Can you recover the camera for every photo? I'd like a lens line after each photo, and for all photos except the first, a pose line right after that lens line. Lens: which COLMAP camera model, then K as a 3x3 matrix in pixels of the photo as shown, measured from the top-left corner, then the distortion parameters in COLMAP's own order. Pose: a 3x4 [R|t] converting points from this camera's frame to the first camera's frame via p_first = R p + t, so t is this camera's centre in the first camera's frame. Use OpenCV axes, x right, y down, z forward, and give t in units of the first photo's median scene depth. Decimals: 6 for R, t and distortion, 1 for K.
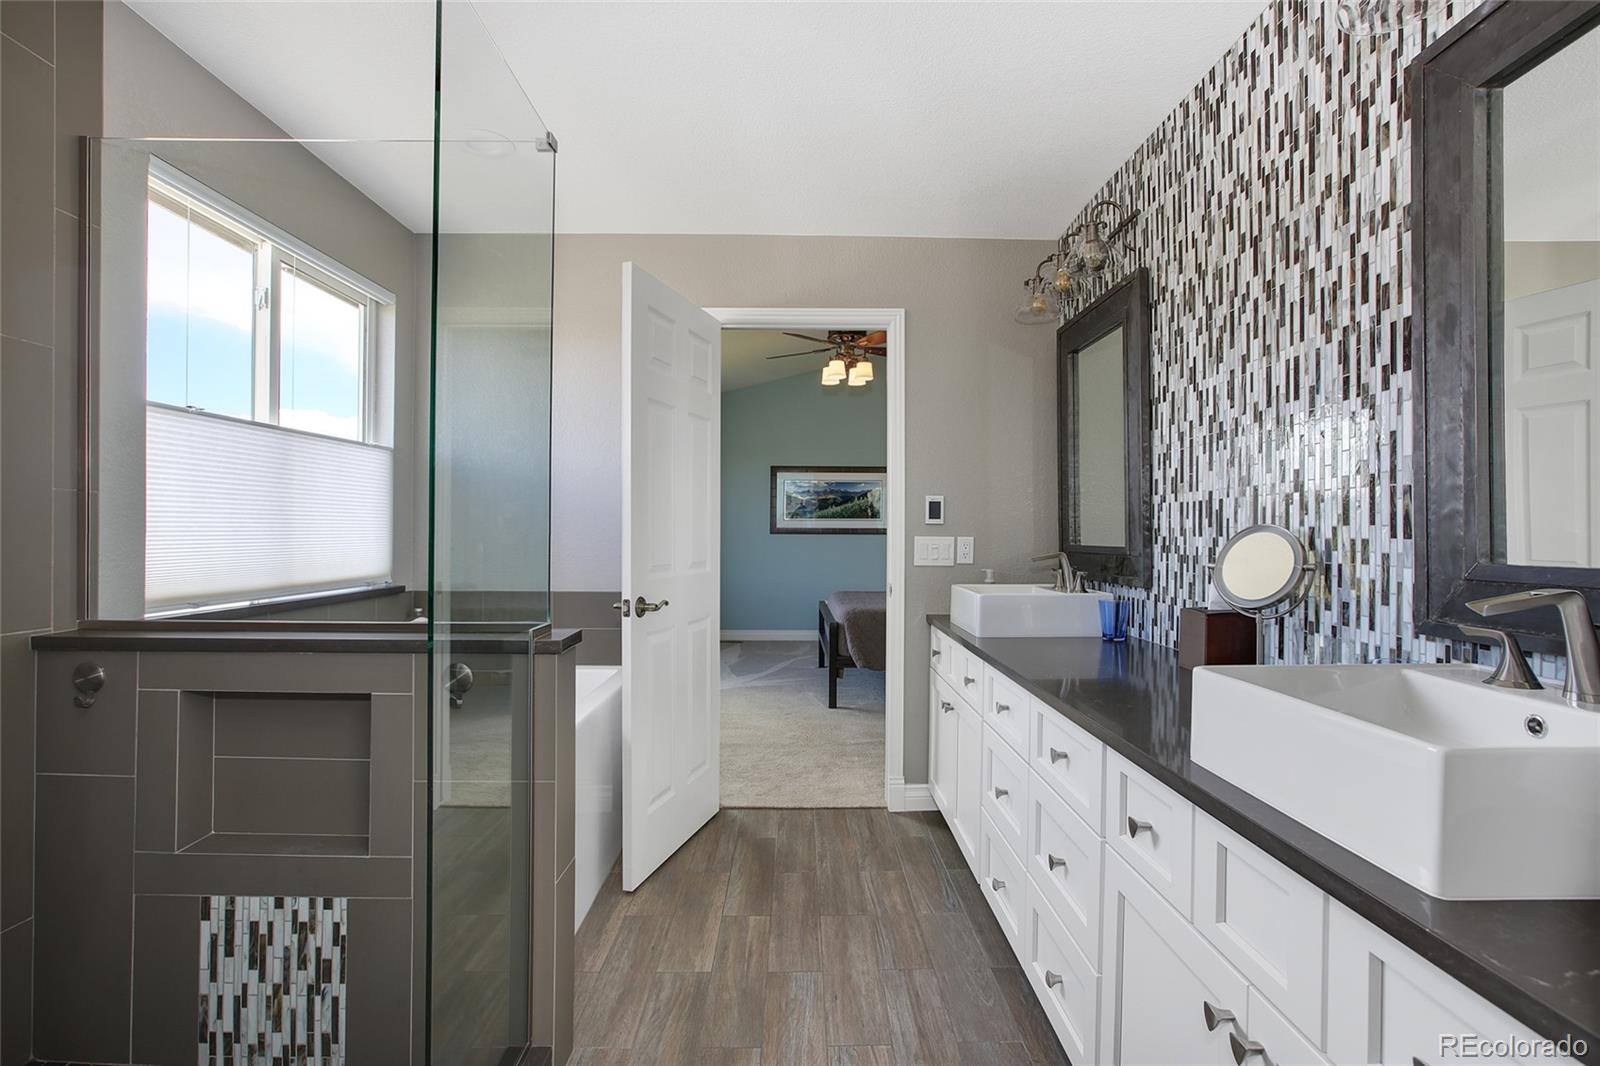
lens RADIAL K [[777.6, 0, 797.5], [0, 777.6, 532.5], [0, 0, 1]] dist [-0.048953, 0.011625]
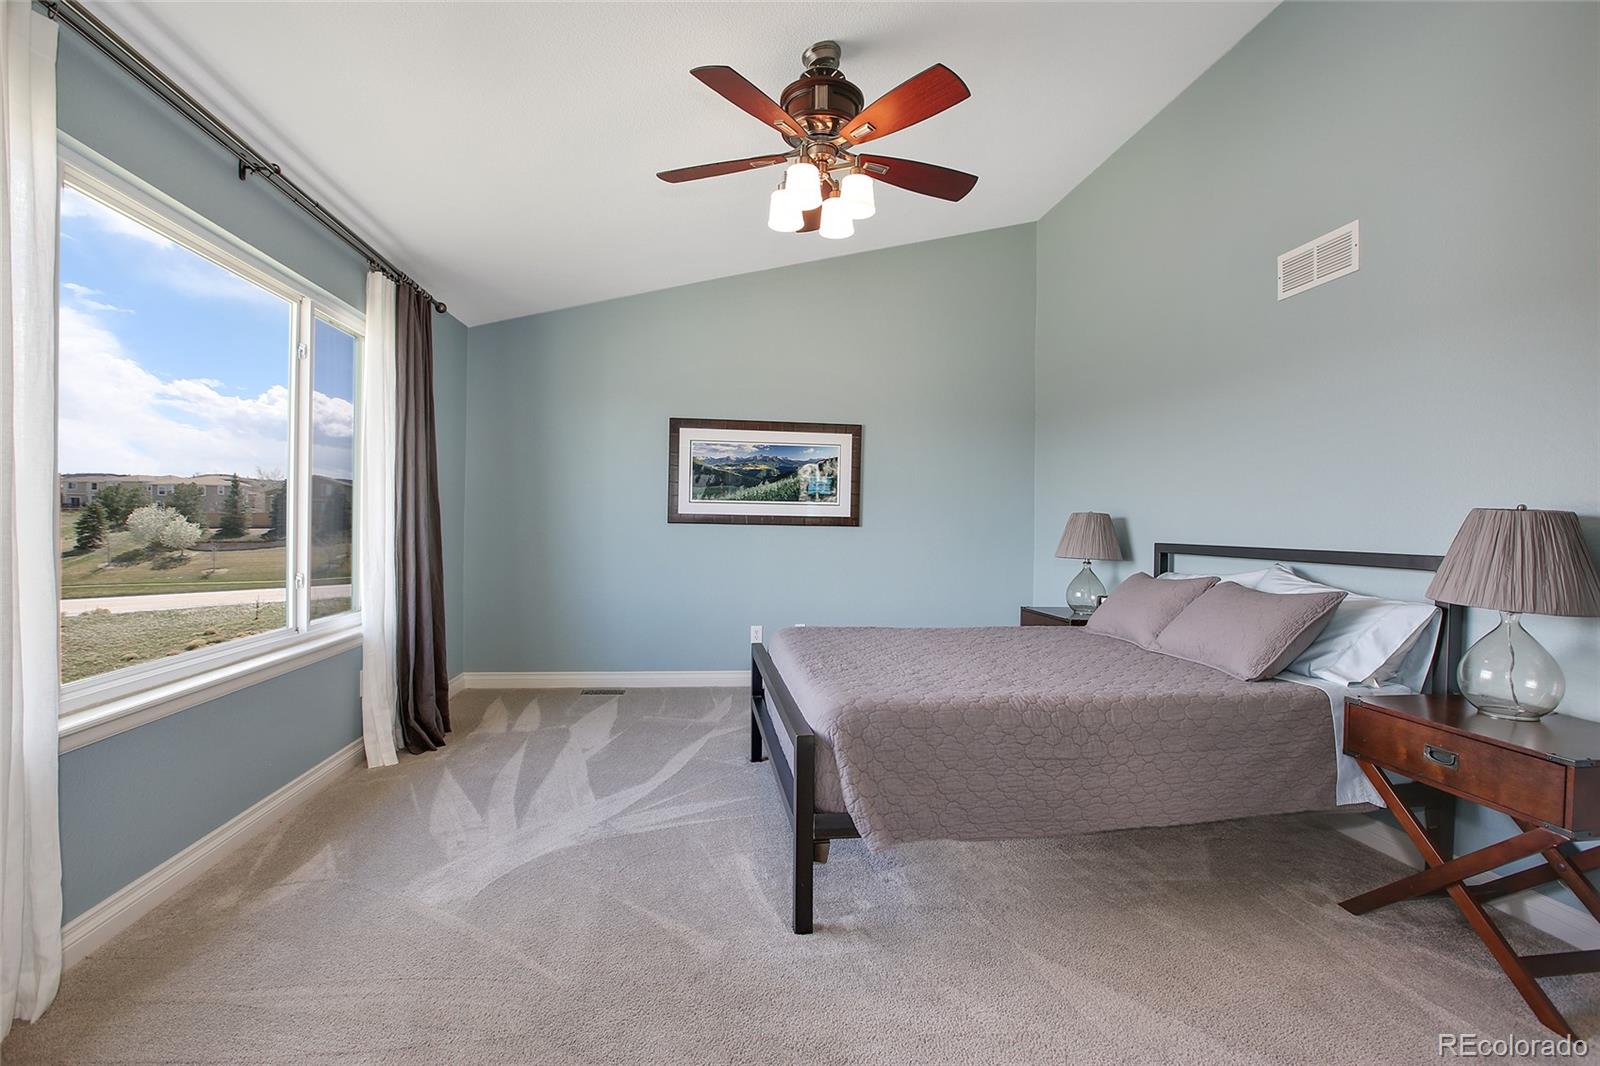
lens RADIAL K [[737.8, 0, 805.8], [0, 737.8, 532.8], [0, 0, 1]] dist [-0.028808, 0.000108]
pose [[0.990263, 0.004974, 0.139123, -0.007521], [-0.007224, 0.999851, 0.015671, -0.000942], [-0.139024, -0.016524, 0.990151, 0.390109]]
